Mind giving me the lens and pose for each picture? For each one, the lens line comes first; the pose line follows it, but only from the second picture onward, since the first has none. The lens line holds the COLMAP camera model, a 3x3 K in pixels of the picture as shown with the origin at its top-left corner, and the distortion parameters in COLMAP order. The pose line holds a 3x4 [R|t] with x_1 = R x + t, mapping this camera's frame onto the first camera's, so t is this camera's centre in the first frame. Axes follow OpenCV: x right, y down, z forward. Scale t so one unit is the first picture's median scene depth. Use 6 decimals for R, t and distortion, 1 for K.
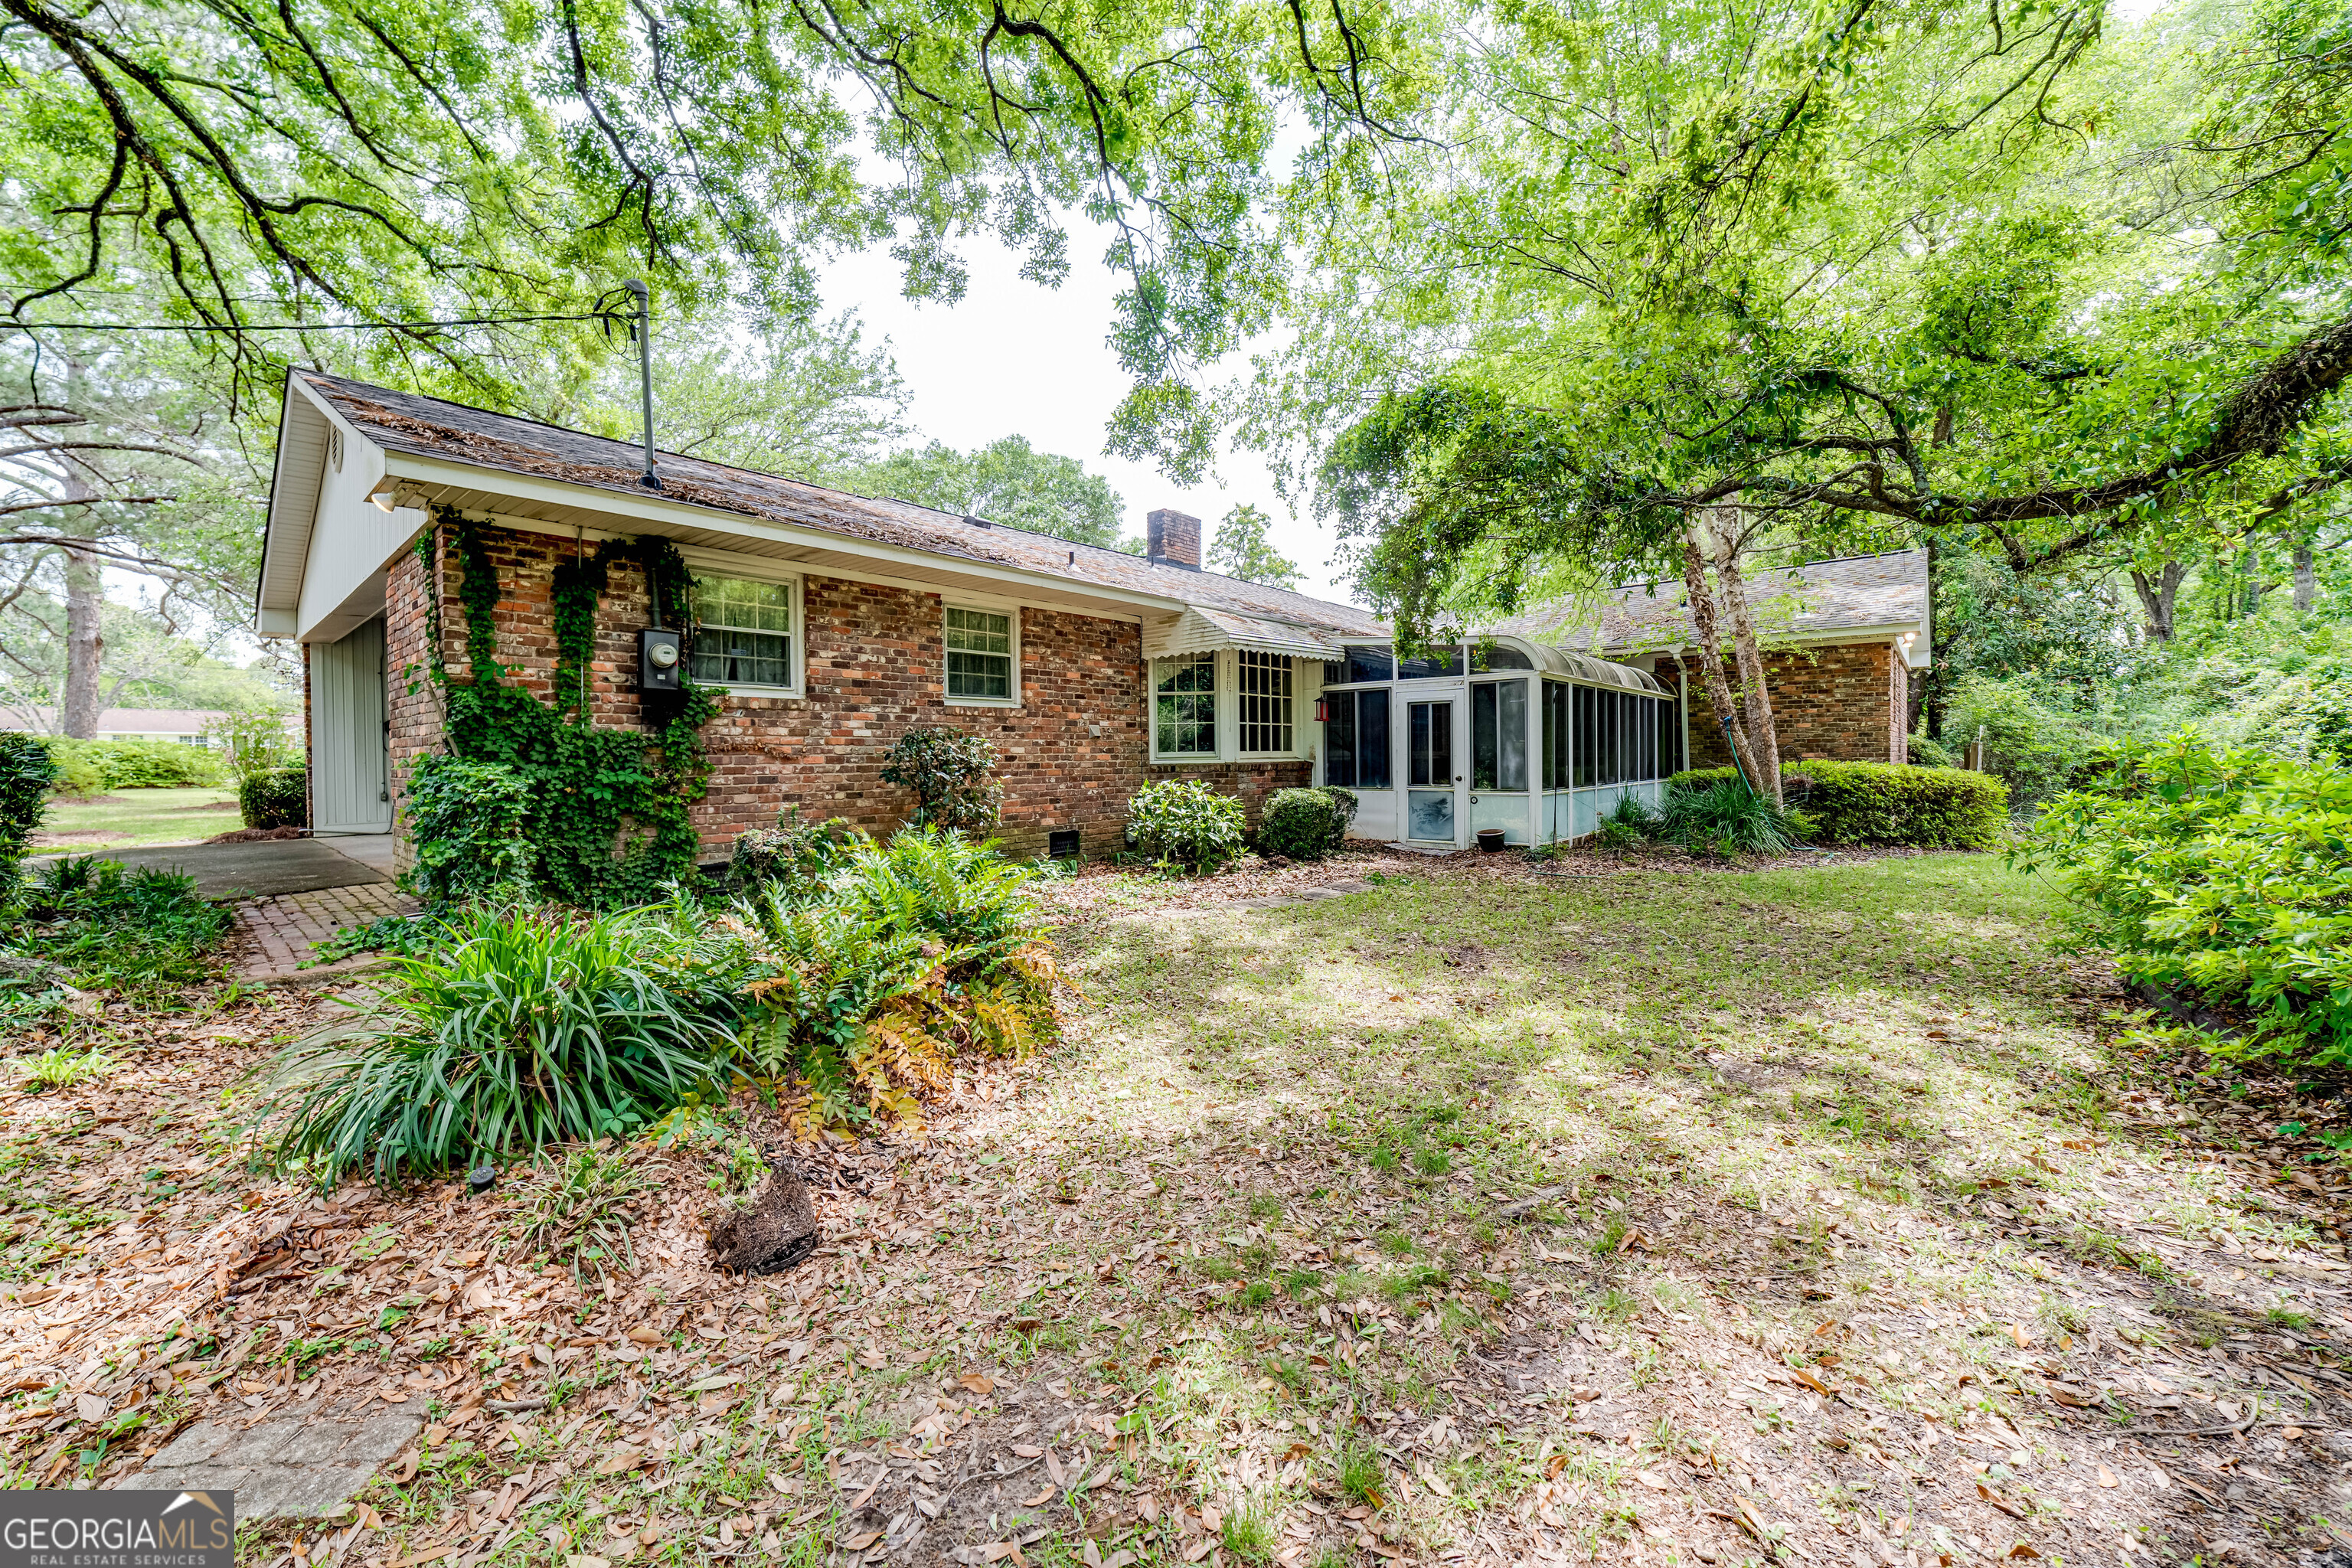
lens RADIAL K [[906.4, 0, 1160.7], [0, 906.4, 768.4], [0, 0, 1]] dist [0.000660, 0.000167]
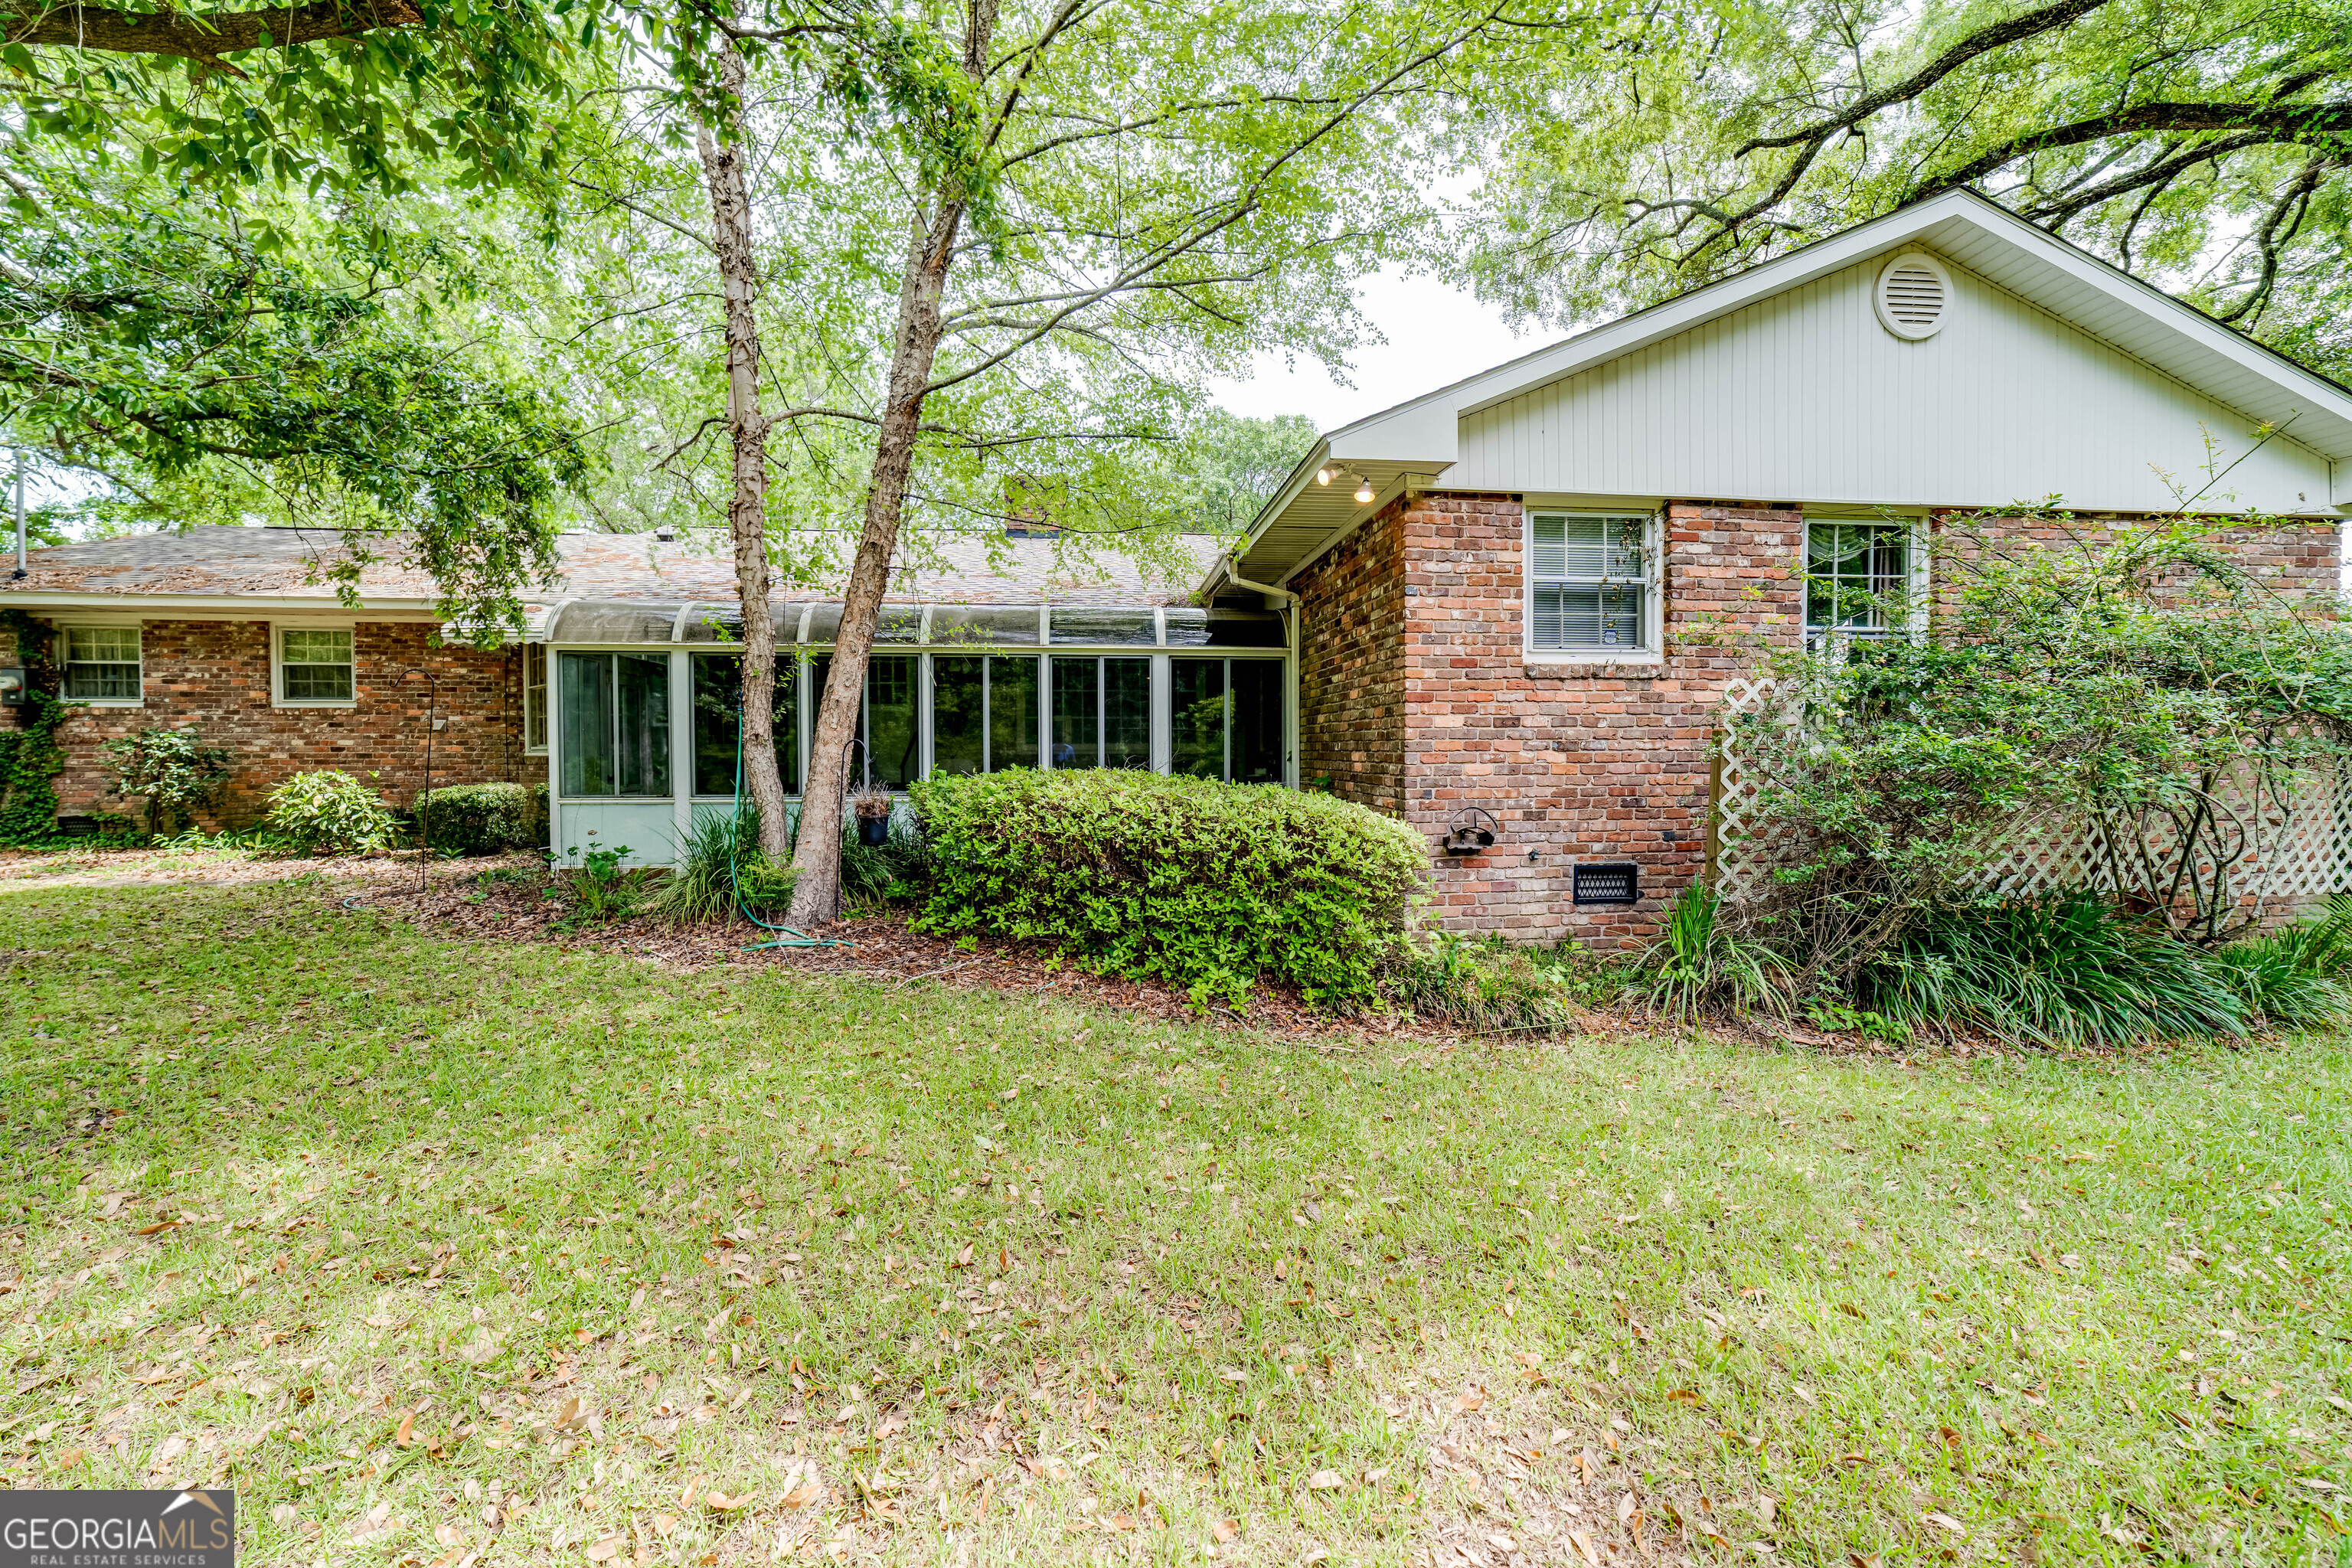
lens RADIAL K [[906.4, 0, 1160.7], [0, 906.4, 768.4], [0, 0, 1]] dist [0.000660, 0.000167]
pose [[0.756695, 0.023376, -0.653350, 1.478118], [-0.013298, 0.999704, 0.020368, -0.025010], [0.653633, -0.006724, 0.756782, 0.806955]]
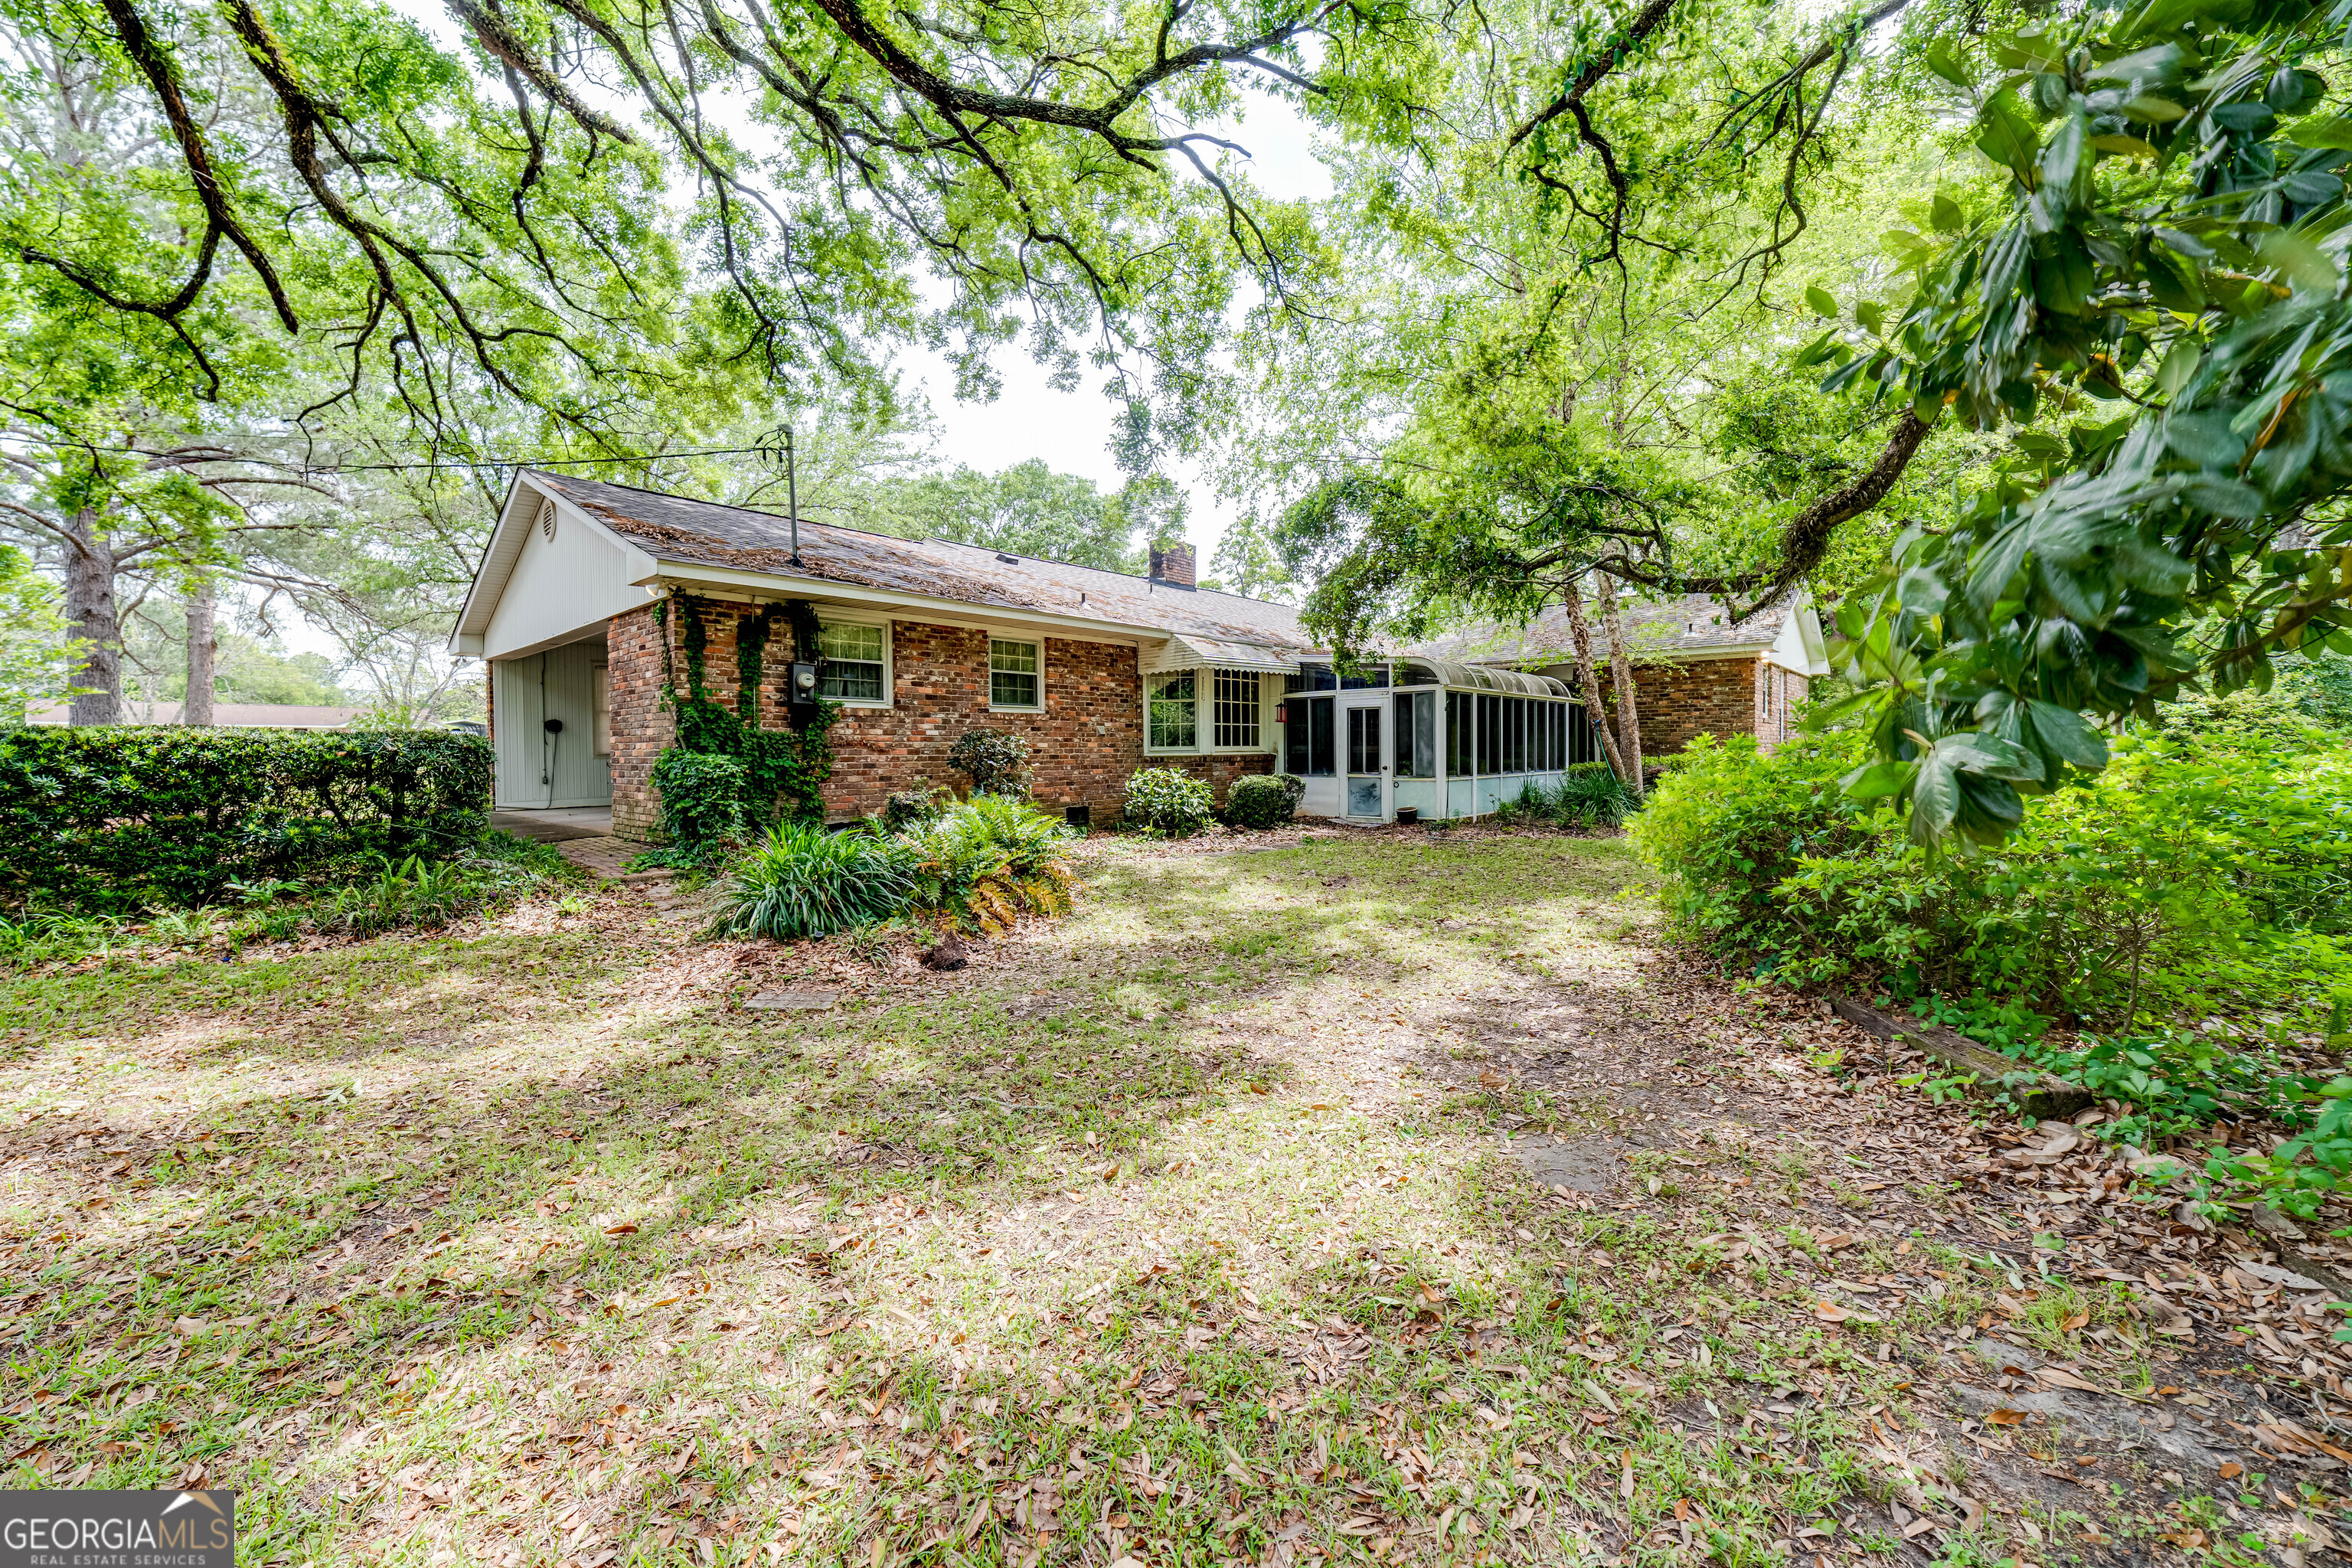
lens RADIAL K [[906.4, 0, 1160.7], [0, 906.4, 768.4], [0, 0, 1]] dist [0.000660, 0.000167]
pose [[0.999869, 0.002561, -0.016002, 0.038050], [-0.002446, 0.999971, 0.007211, 0.004158], [0.016020, -0.007171, 0.999846, -0.336392]]
